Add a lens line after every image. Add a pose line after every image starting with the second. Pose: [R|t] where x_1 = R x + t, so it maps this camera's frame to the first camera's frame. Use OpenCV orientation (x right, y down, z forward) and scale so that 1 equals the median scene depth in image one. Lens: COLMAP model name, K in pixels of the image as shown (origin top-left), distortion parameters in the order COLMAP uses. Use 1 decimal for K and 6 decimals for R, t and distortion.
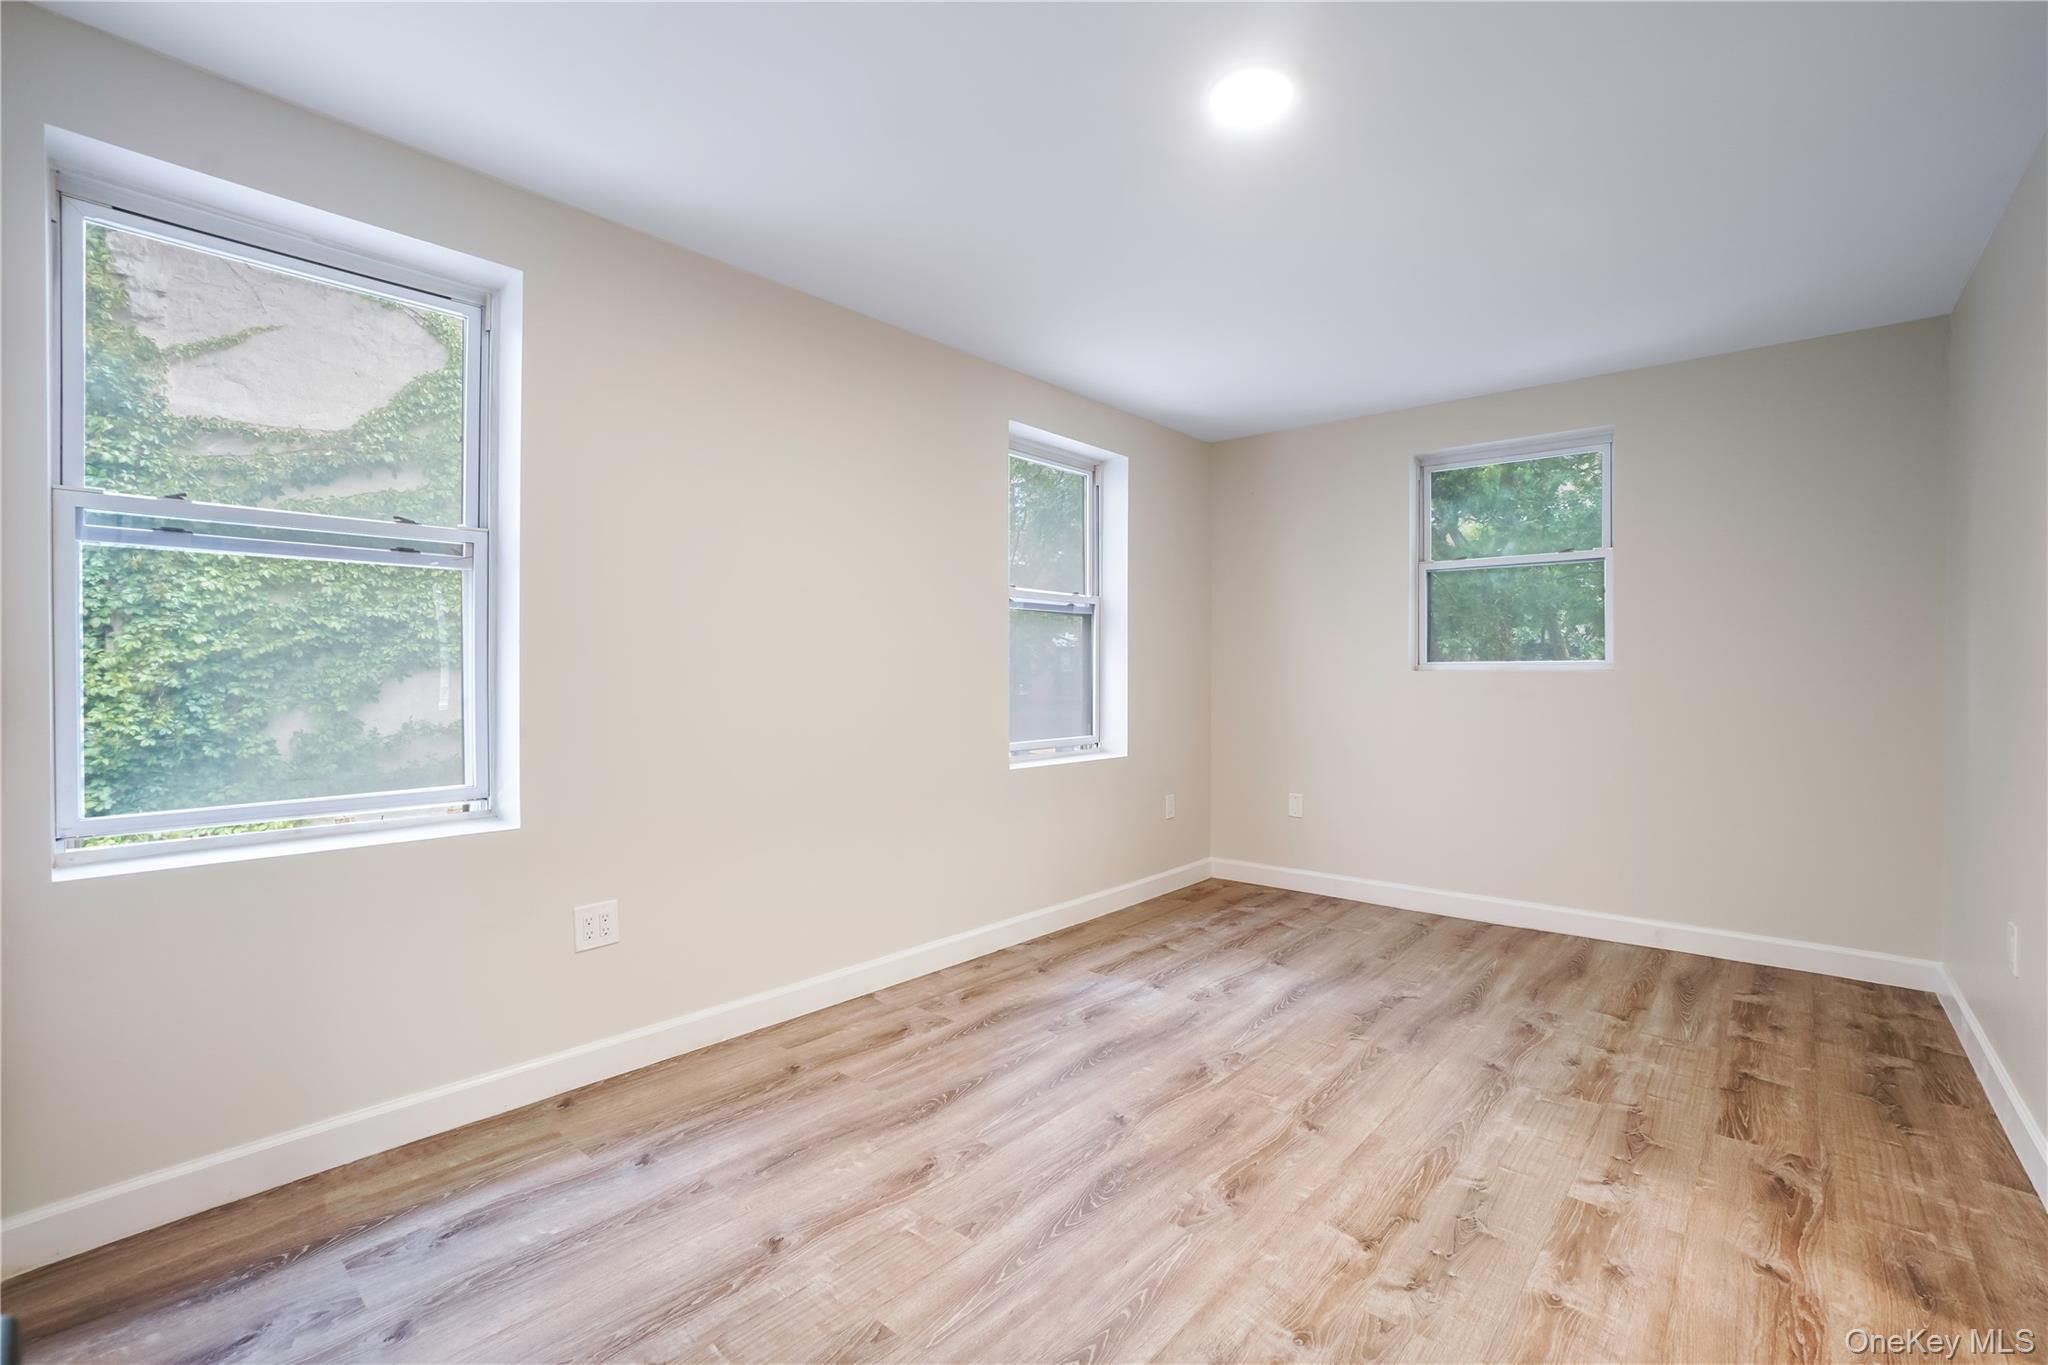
lens RADIAL K [[934.5, 0, 1017.2], [0, 934.5, 677.5], [0, 0, 1]] dist [-0.068240, 0.024787]
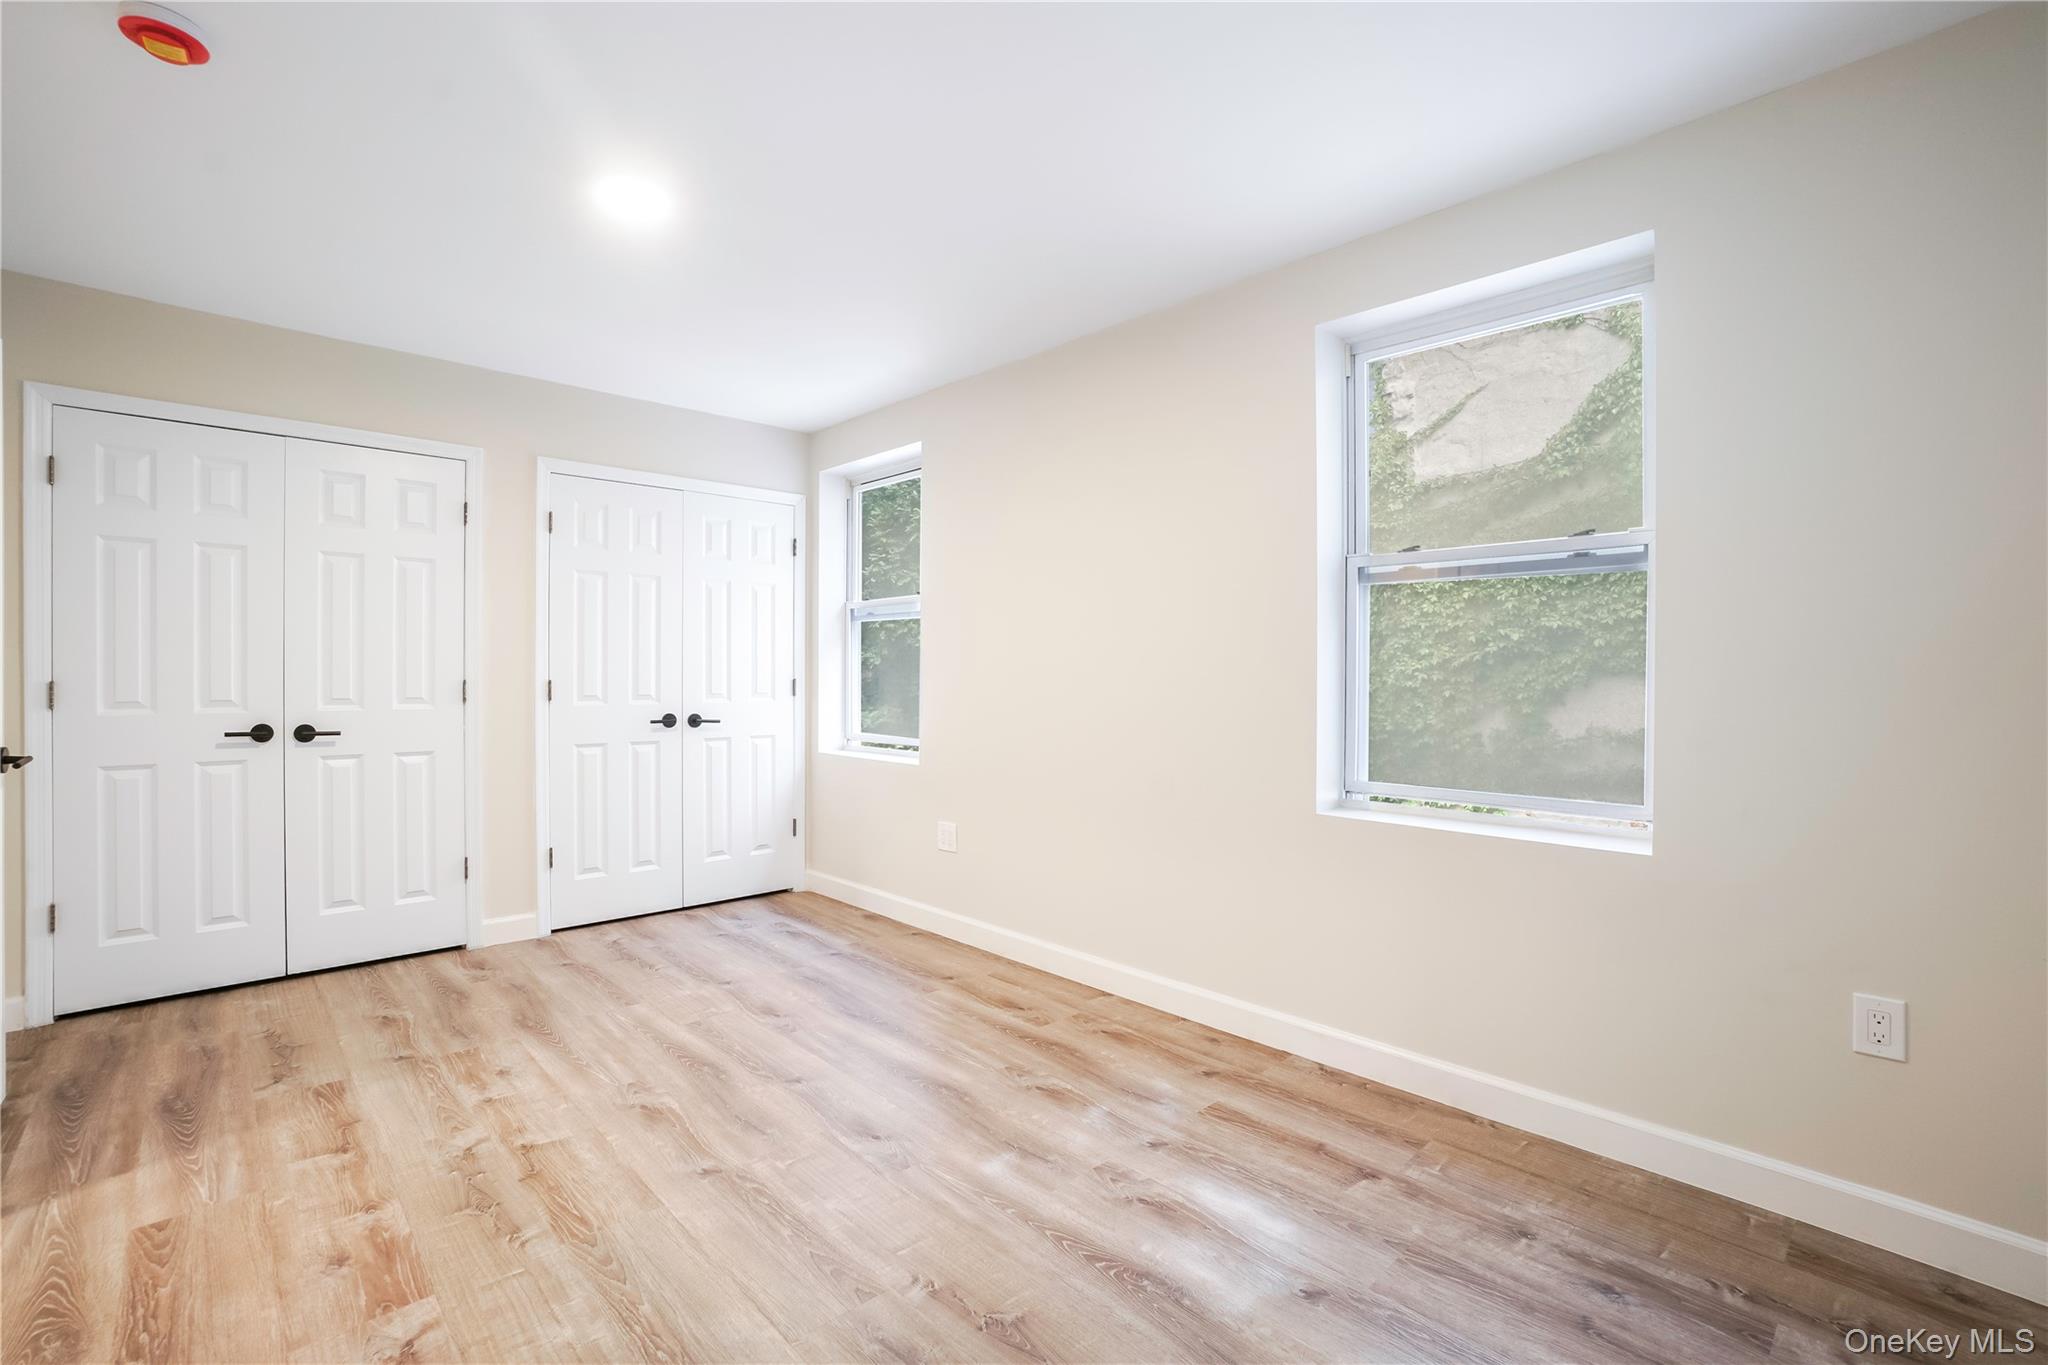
lens RADIAL K [[934.5, 0, 1017.2], [0, 934.5, 677.5], [0, 0, 1]] dist [-0.068240, 0.024787]
pose [[-0.122231, 0.001503, -0.992501, 0.906740], [-0.010831, 0.999937, 0.002848, -0.005205], [0.992443, 0.011098, -0.122207, 1.080659]]
